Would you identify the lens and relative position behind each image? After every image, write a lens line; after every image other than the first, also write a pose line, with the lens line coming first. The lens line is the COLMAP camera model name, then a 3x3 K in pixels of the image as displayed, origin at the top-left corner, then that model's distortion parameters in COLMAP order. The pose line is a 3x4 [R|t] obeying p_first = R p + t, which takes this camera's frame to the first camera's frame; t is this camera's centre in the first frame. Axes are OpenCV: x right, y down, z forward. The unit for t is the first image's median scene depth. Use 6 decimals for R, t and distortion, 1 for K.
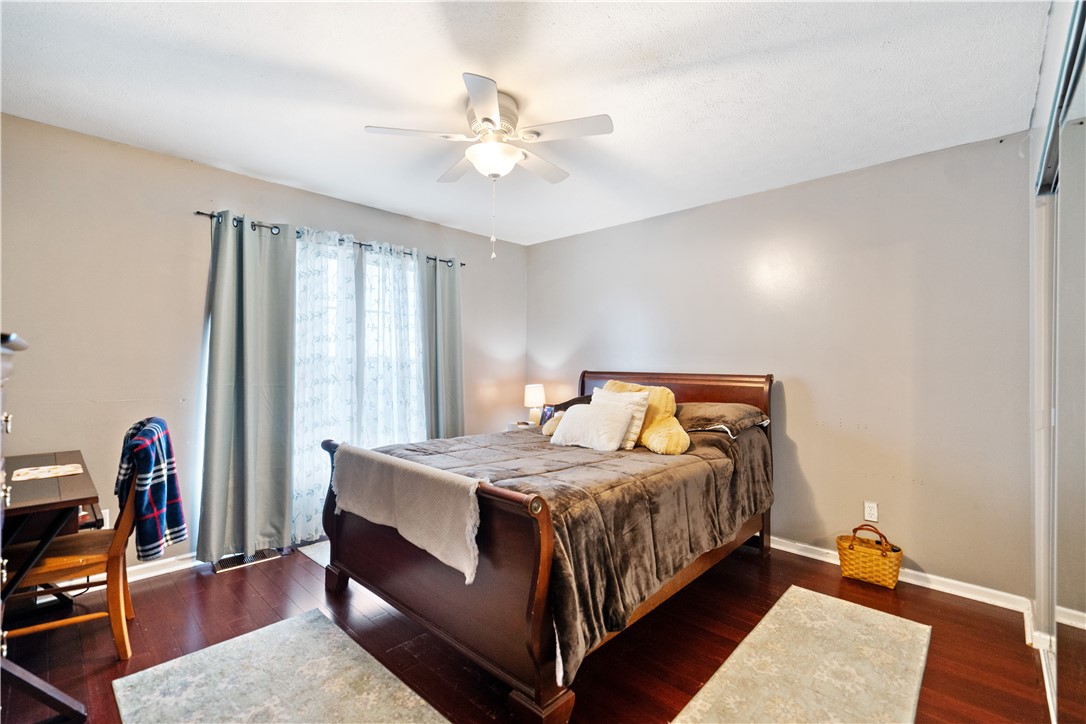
lens RADIAL K [[484.7, 0, 544.4], [0, 484.7, 364.0], [0, 0, 1]] dist [-0.006936, 0.004373]
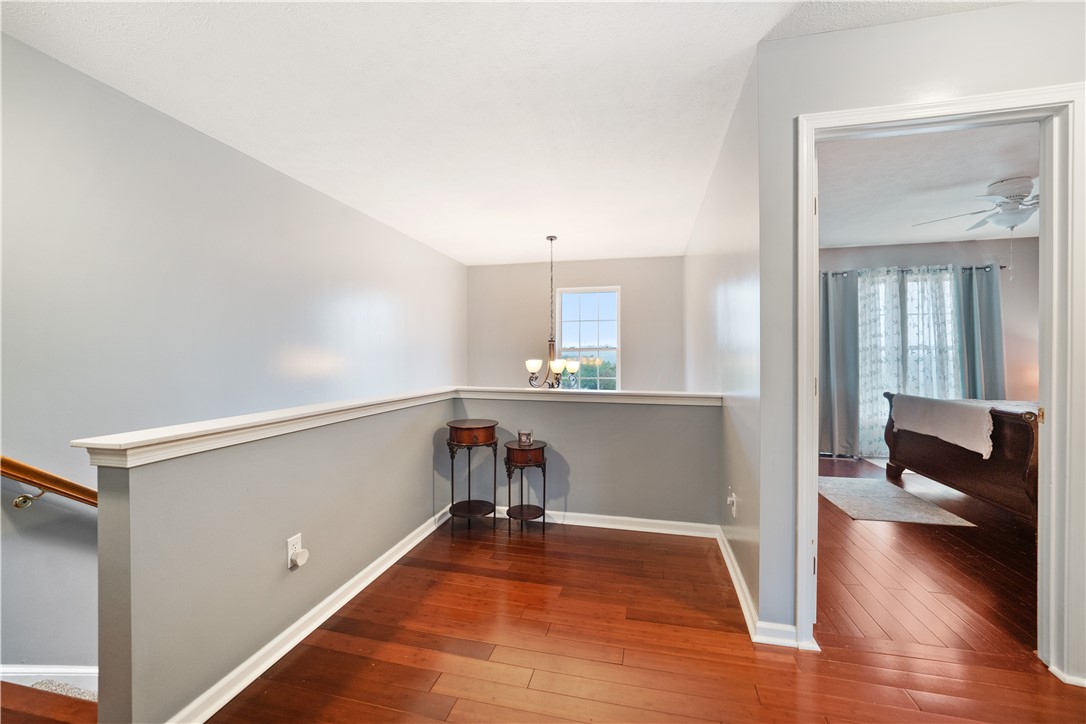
lens RADIAL K [[424.2, 0, 541.6], [0, 424.2, 355.4], [0, 0, 1]] dist [-0.019393, 0.000208]
pose [[0.496535, -0.015523, -0.867878, 0.191457], [0.007665, 0.999880, -0.013499, 0.024664], [0.867983, 0.000050, 0.496595, -0.638272]]
